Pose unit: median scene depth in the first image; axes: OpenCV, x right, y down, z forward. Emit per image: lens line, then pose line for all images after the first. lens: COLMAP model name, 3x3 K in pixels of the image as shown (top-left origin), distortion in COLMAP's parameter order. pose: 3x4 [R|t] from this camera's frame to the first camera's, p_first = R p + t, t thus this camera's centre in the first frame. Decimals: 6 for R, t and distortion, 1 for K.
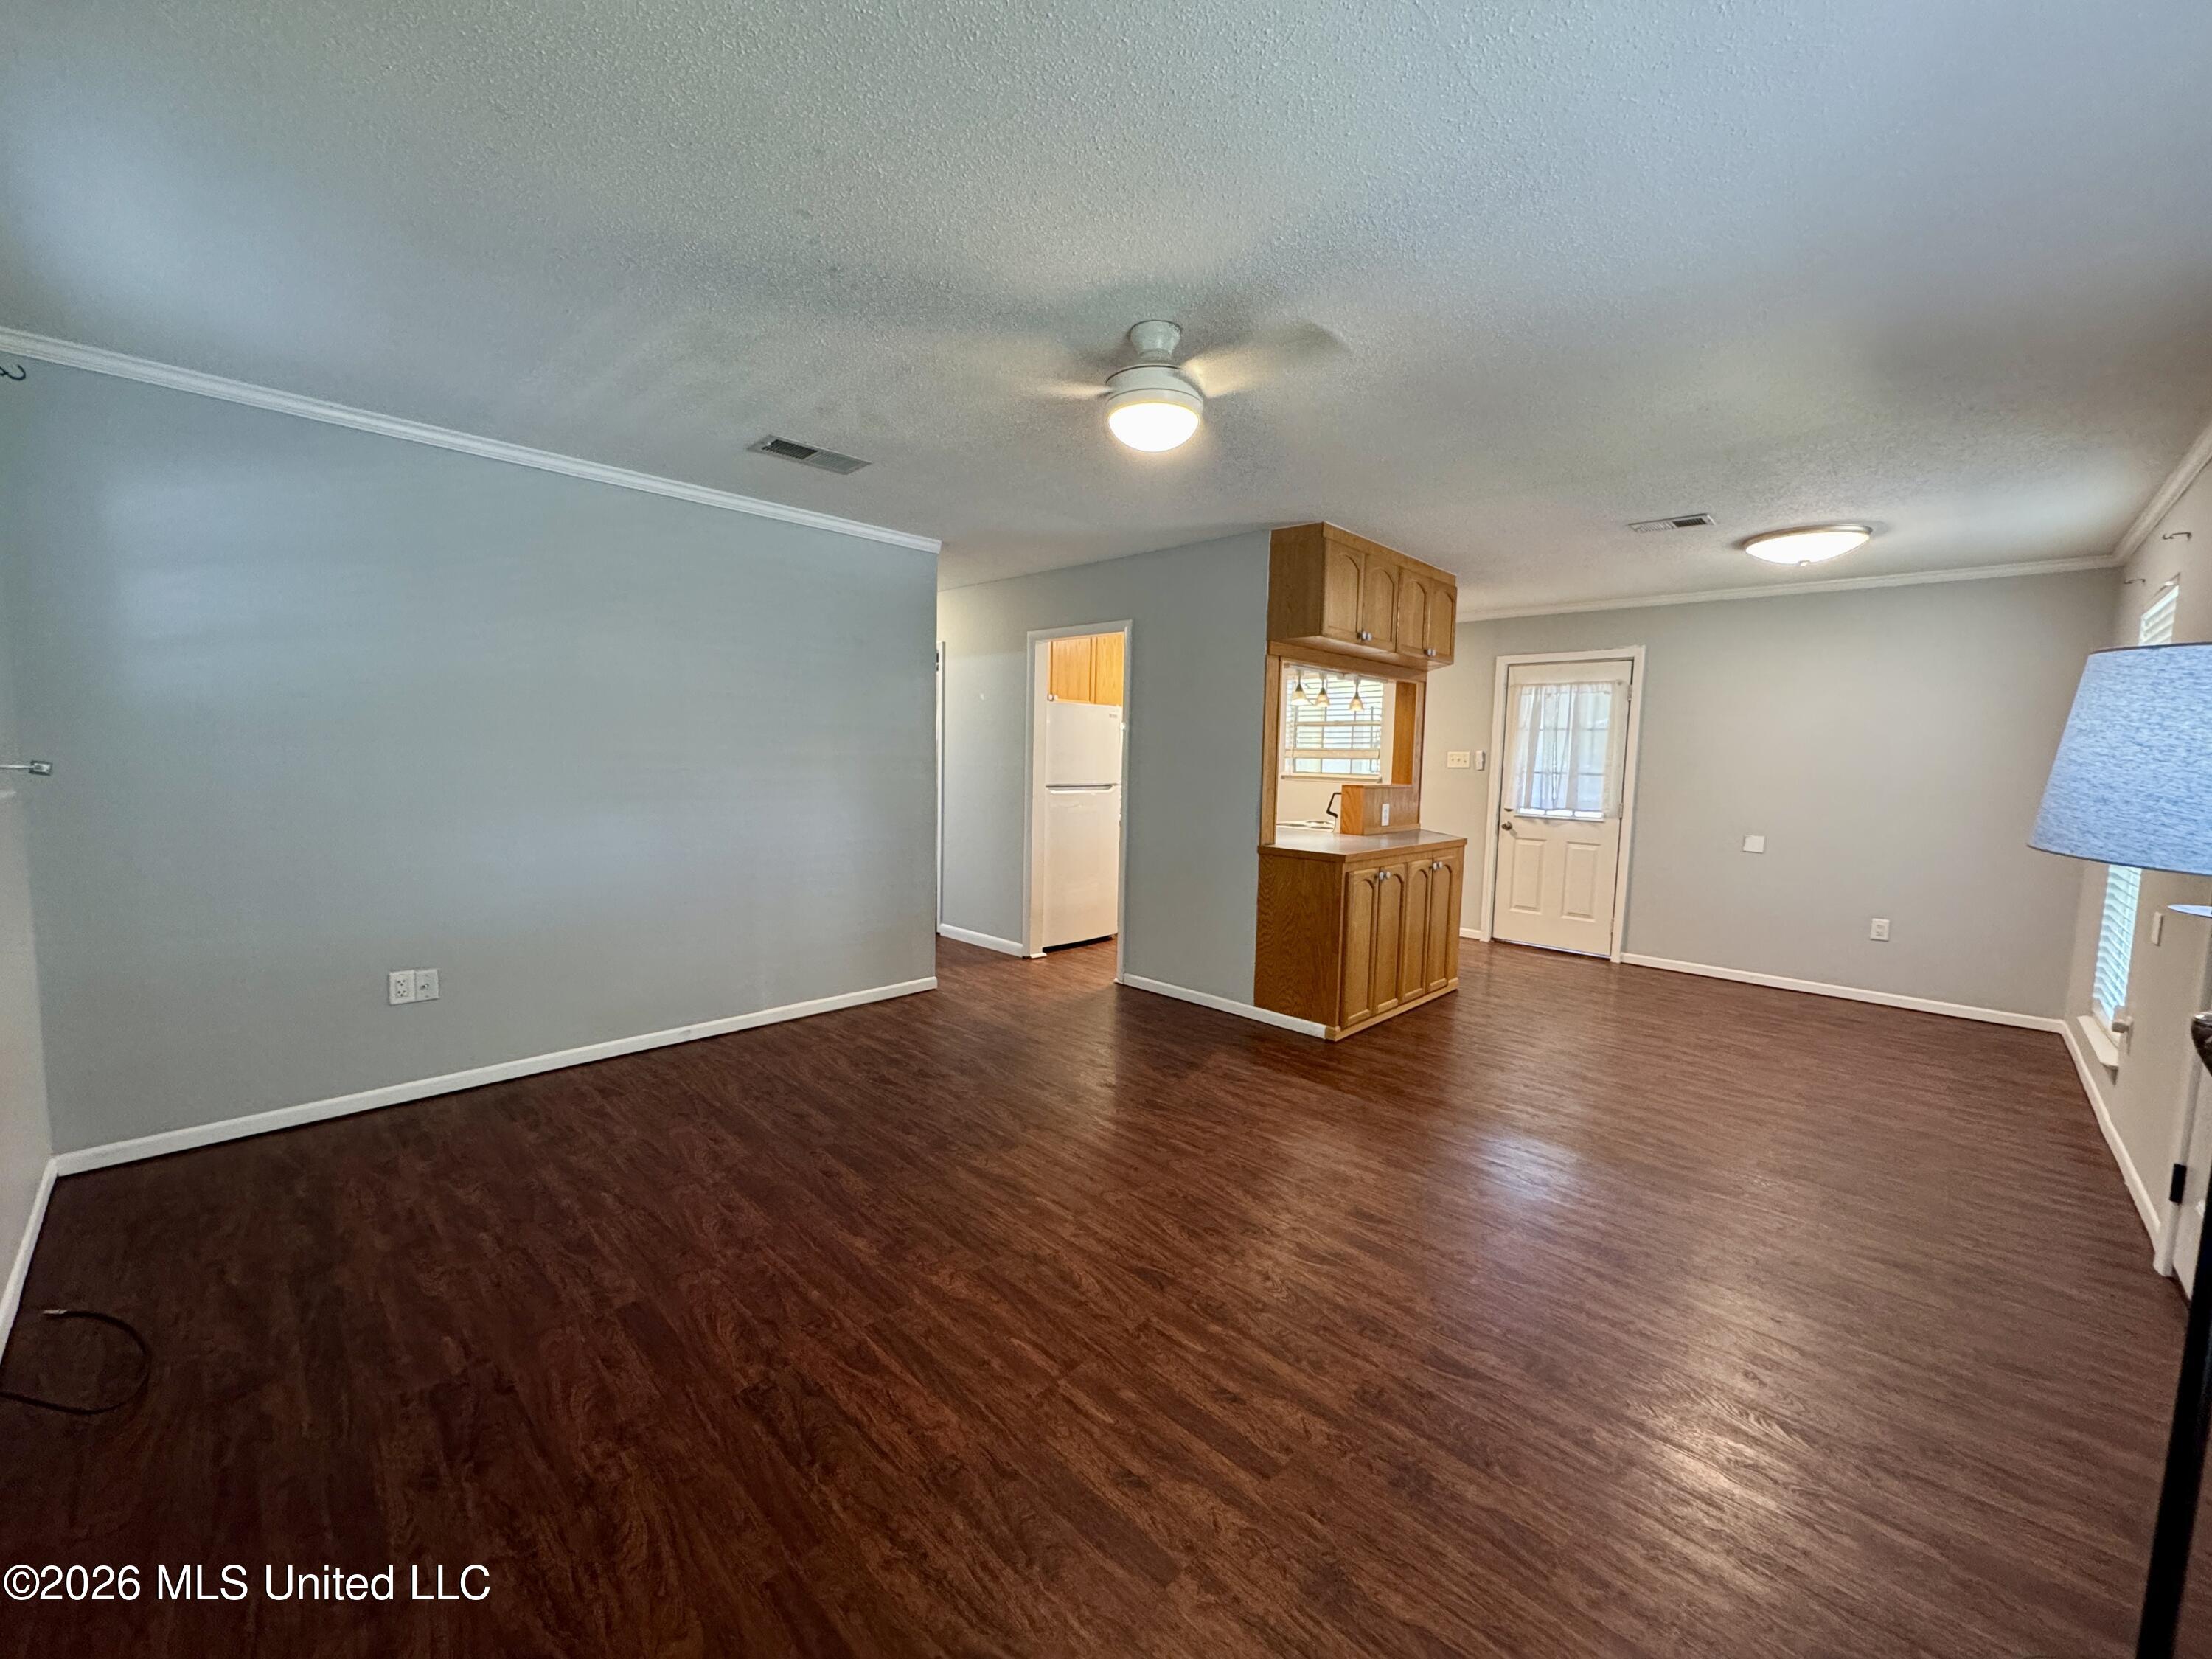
lens RADIAL K [[881.1, 0, 1105.9], [0, 881.1, 833.5], [0, 0, 1]] dist [-0.002312, 0.000299]
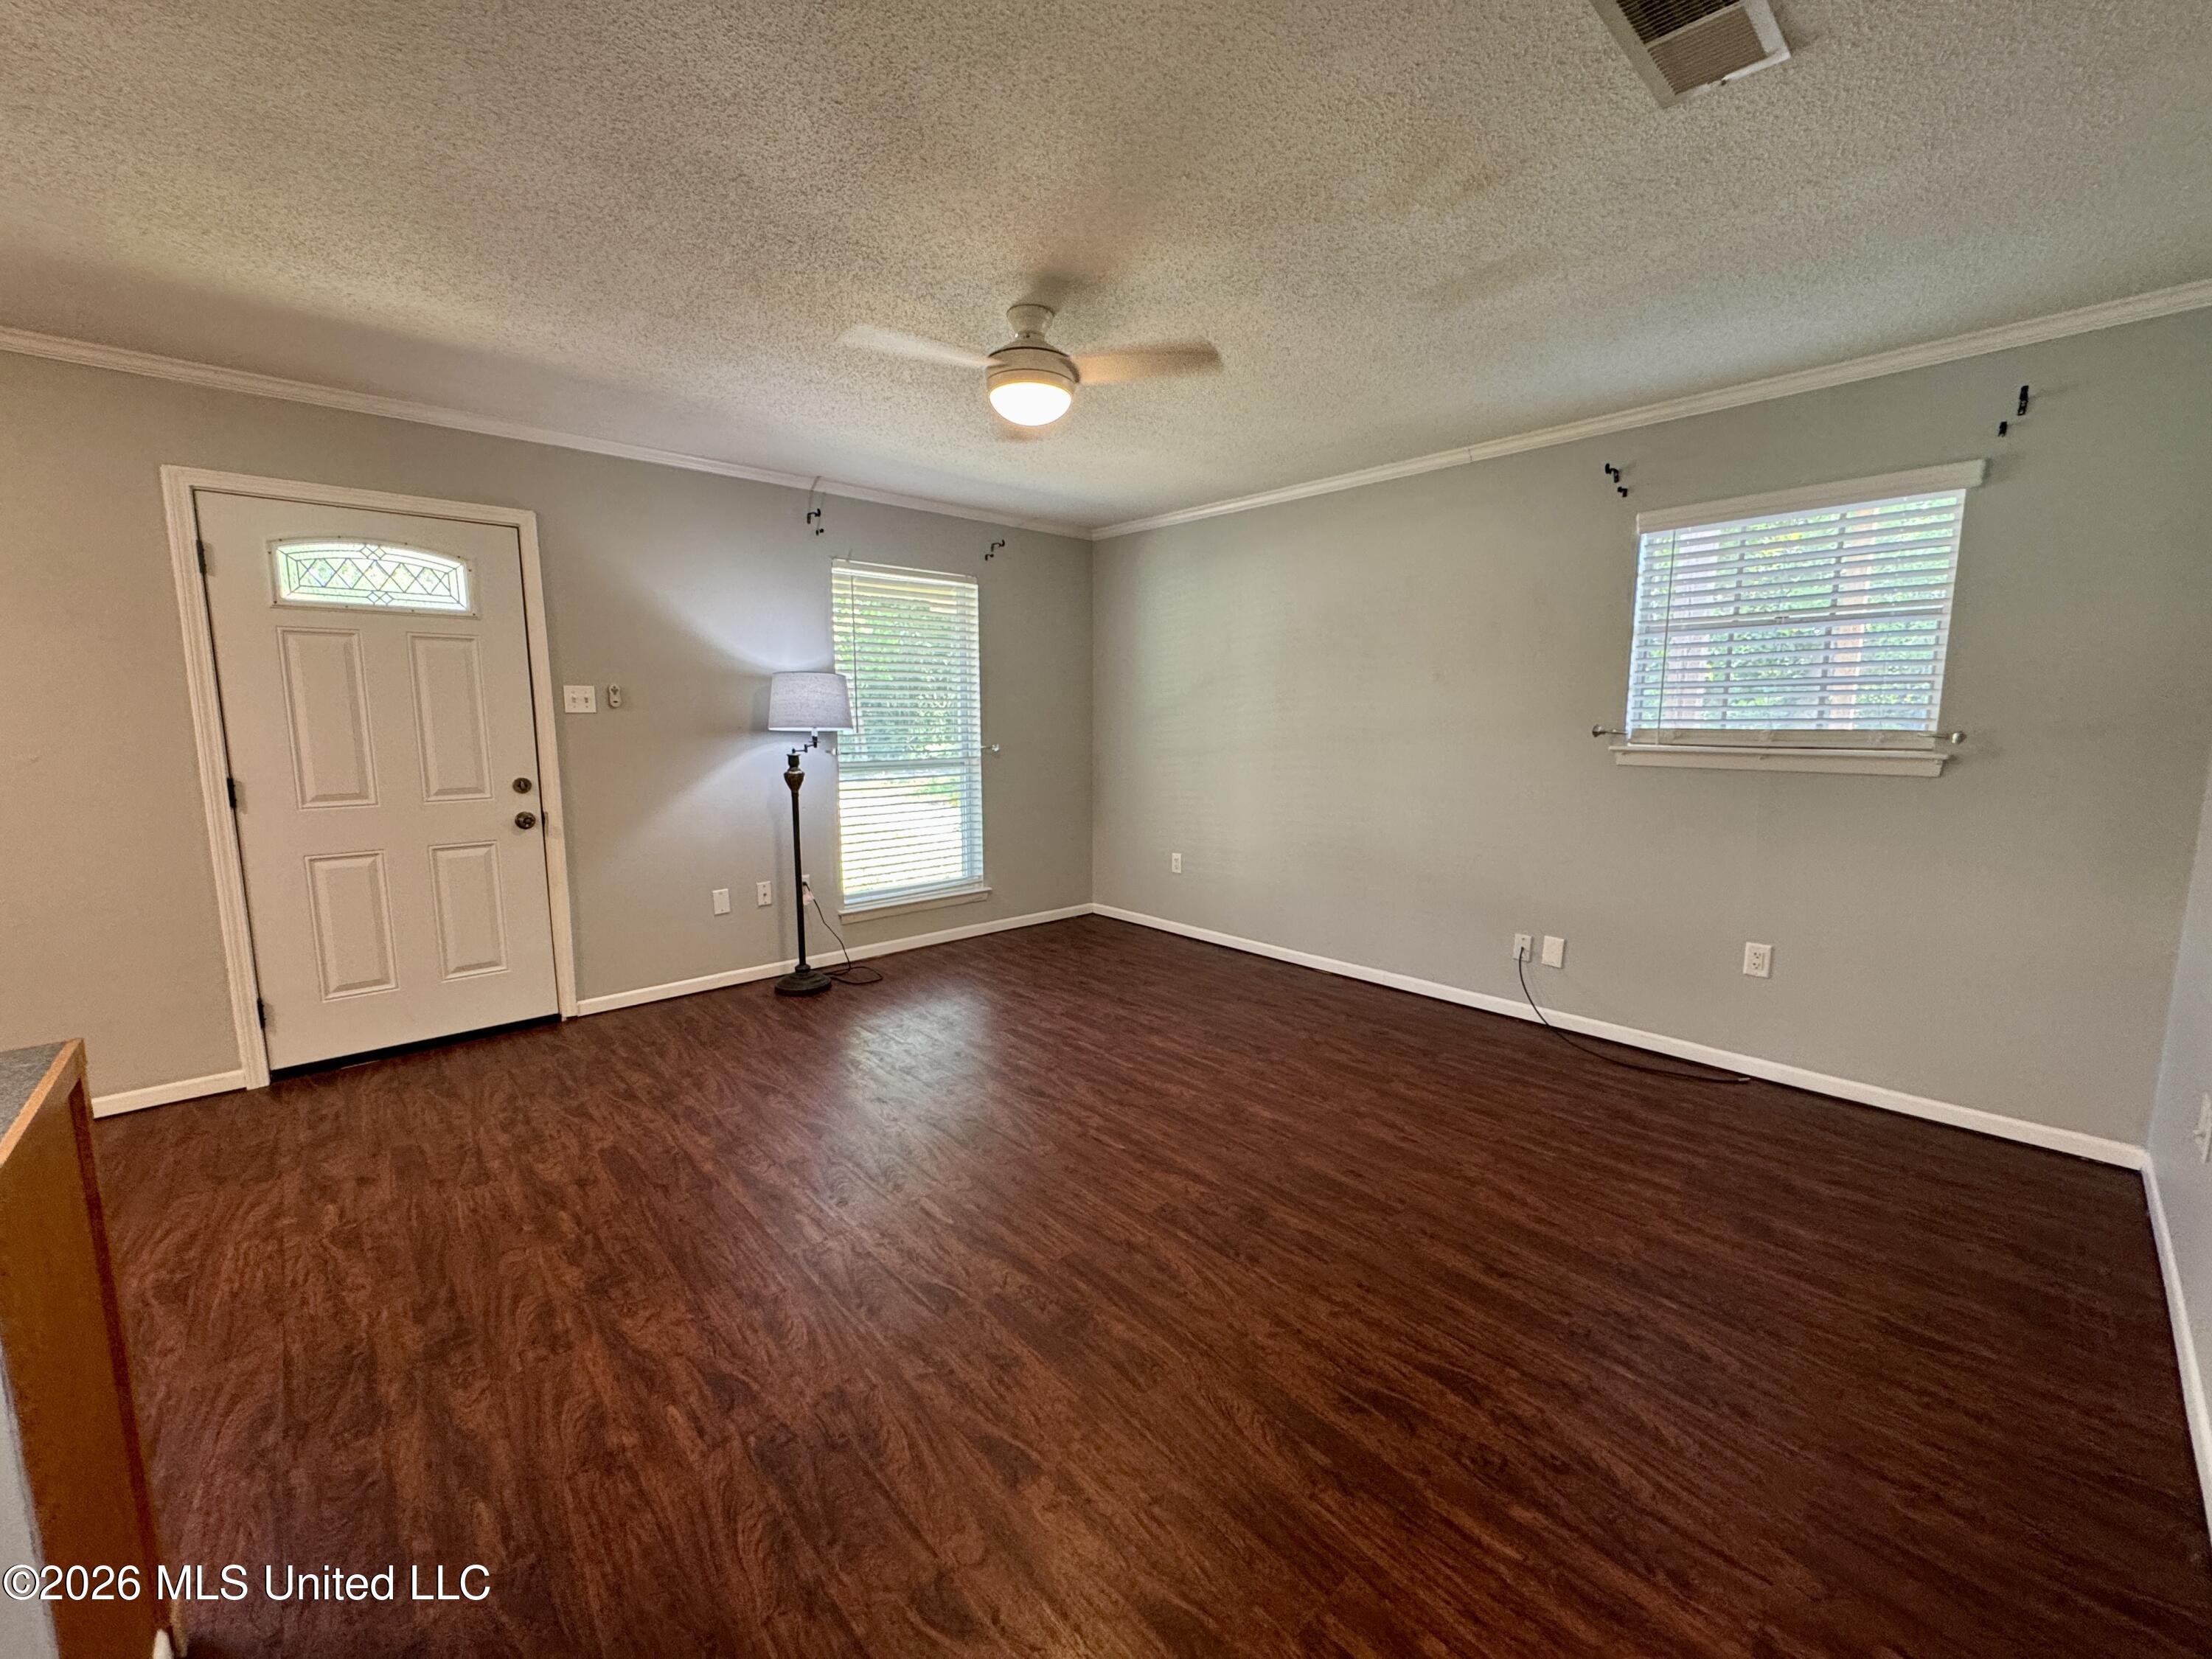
lens RADIAL K [[881.1, 0, 1104.7], [0, 881.1, 829.2], [0, 0, 1]] dist [-0.002312, 0.000299]
pose [[-0.998071, -0.031193, 0.053685, -0.058938], [-0.018490, 0.974735, 0.222596, -0.099975], [-0.059272, 0.221174, -0.973432, 1.139215]]
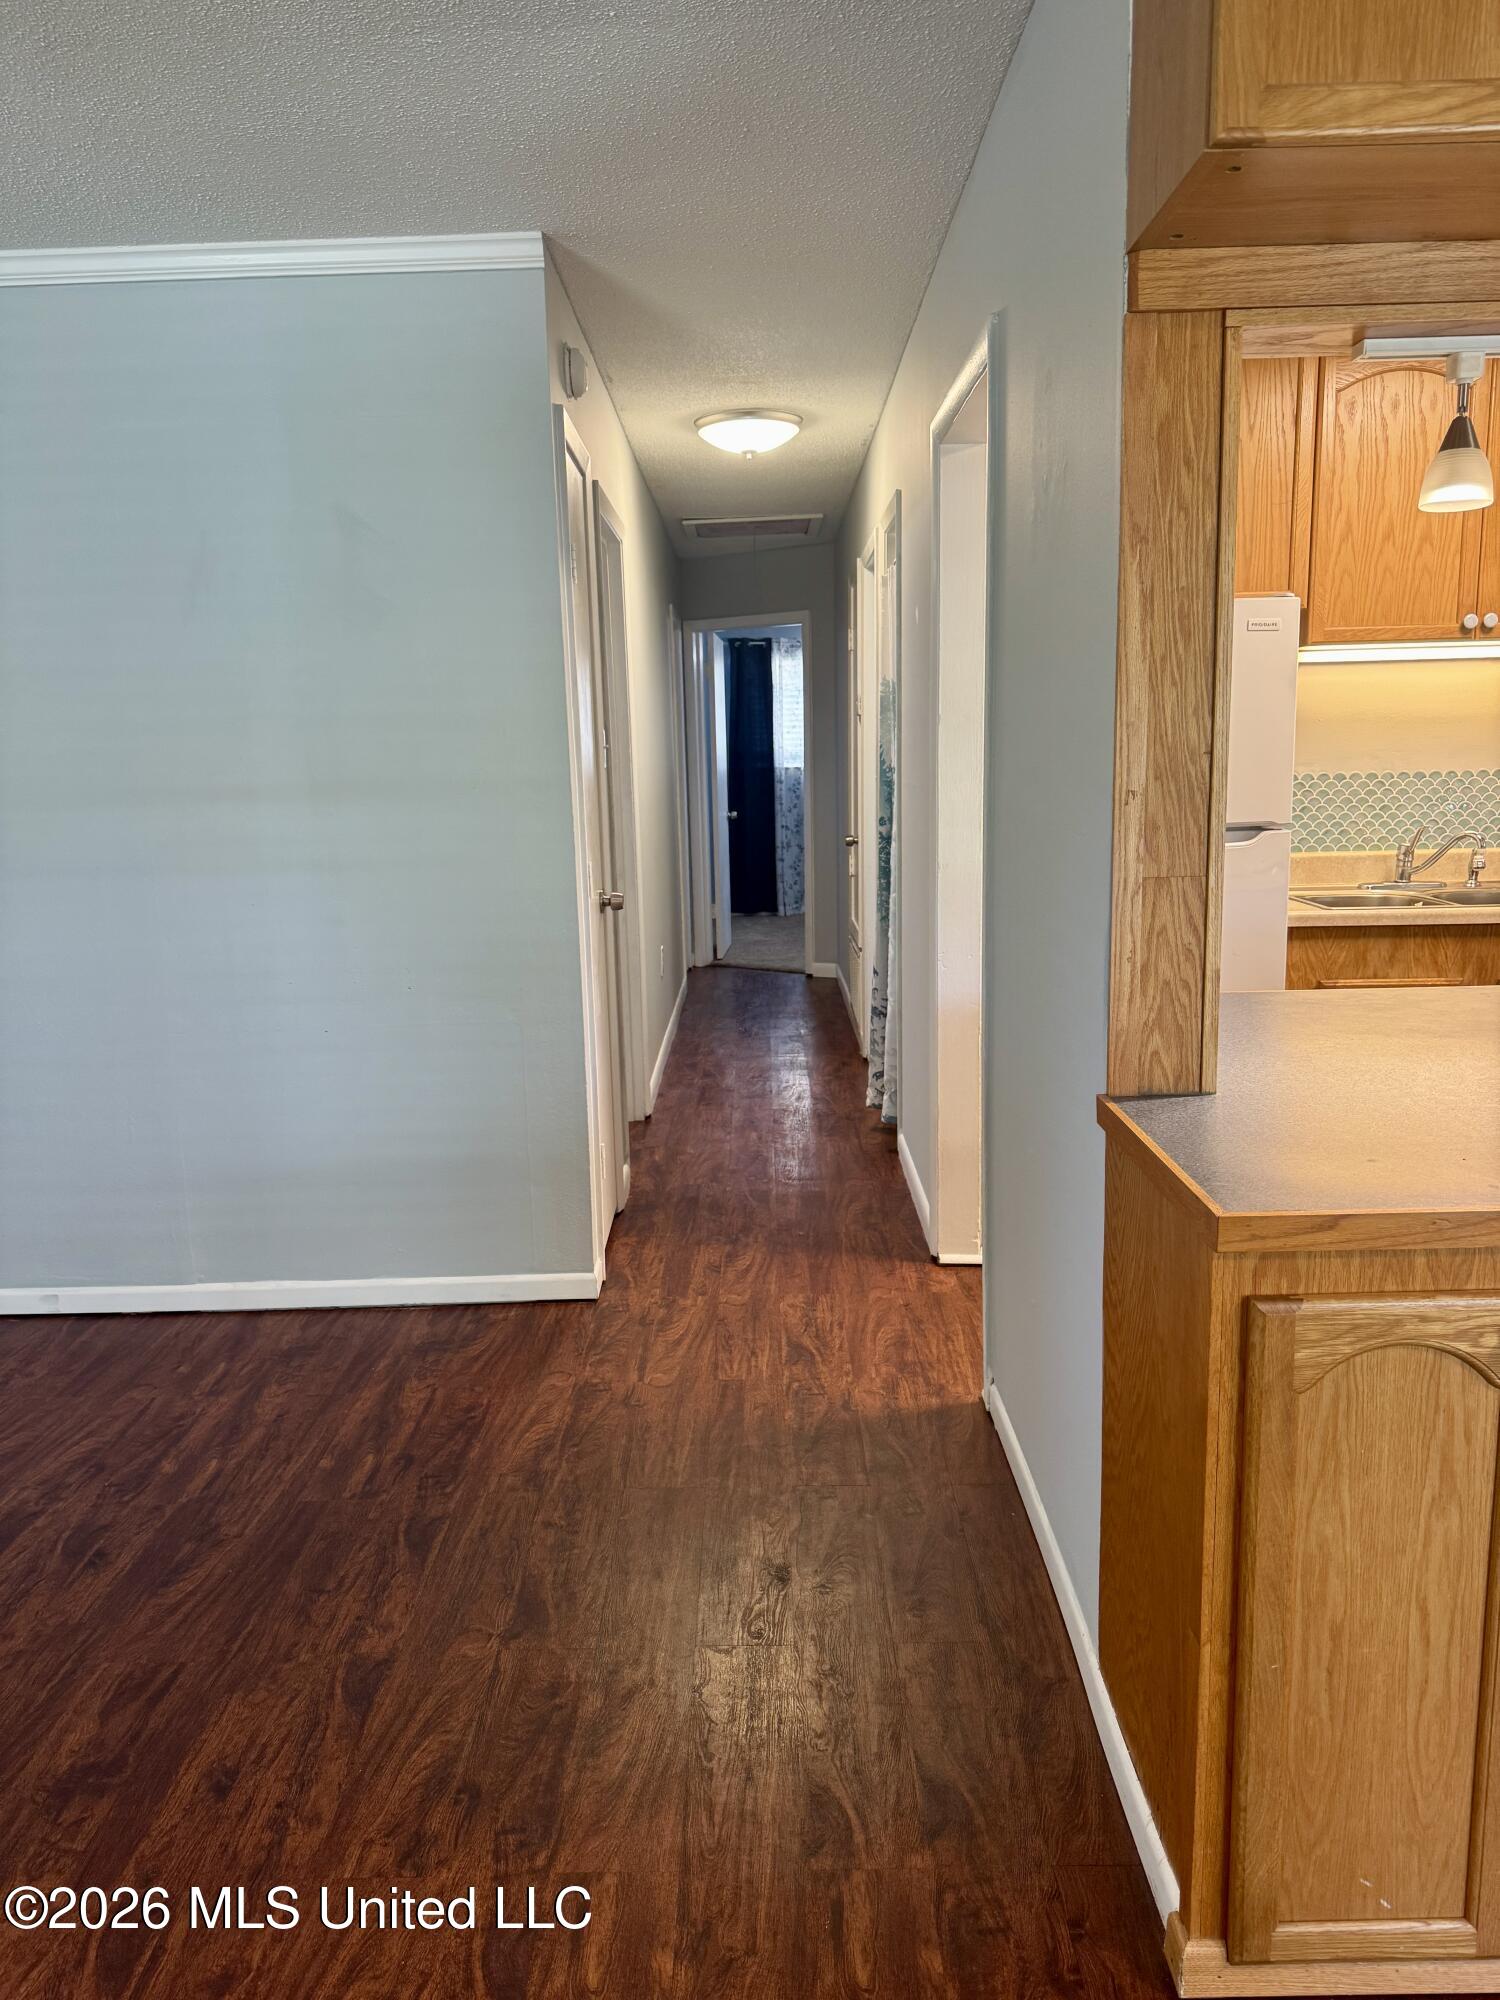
lens RADIAL K [[1412.2, 0, 731.0], [0, 1412.2, 1011.5], [0, 0, 1]] dist [0.038697, -0.043390]
pose [[0.679876, 0.094276, -0.727242, 0.399063], [-0.022323, 0.993903, 0.107975, -0.052982], [0.732987, -0.057176, 0.677835, 0.635897]]
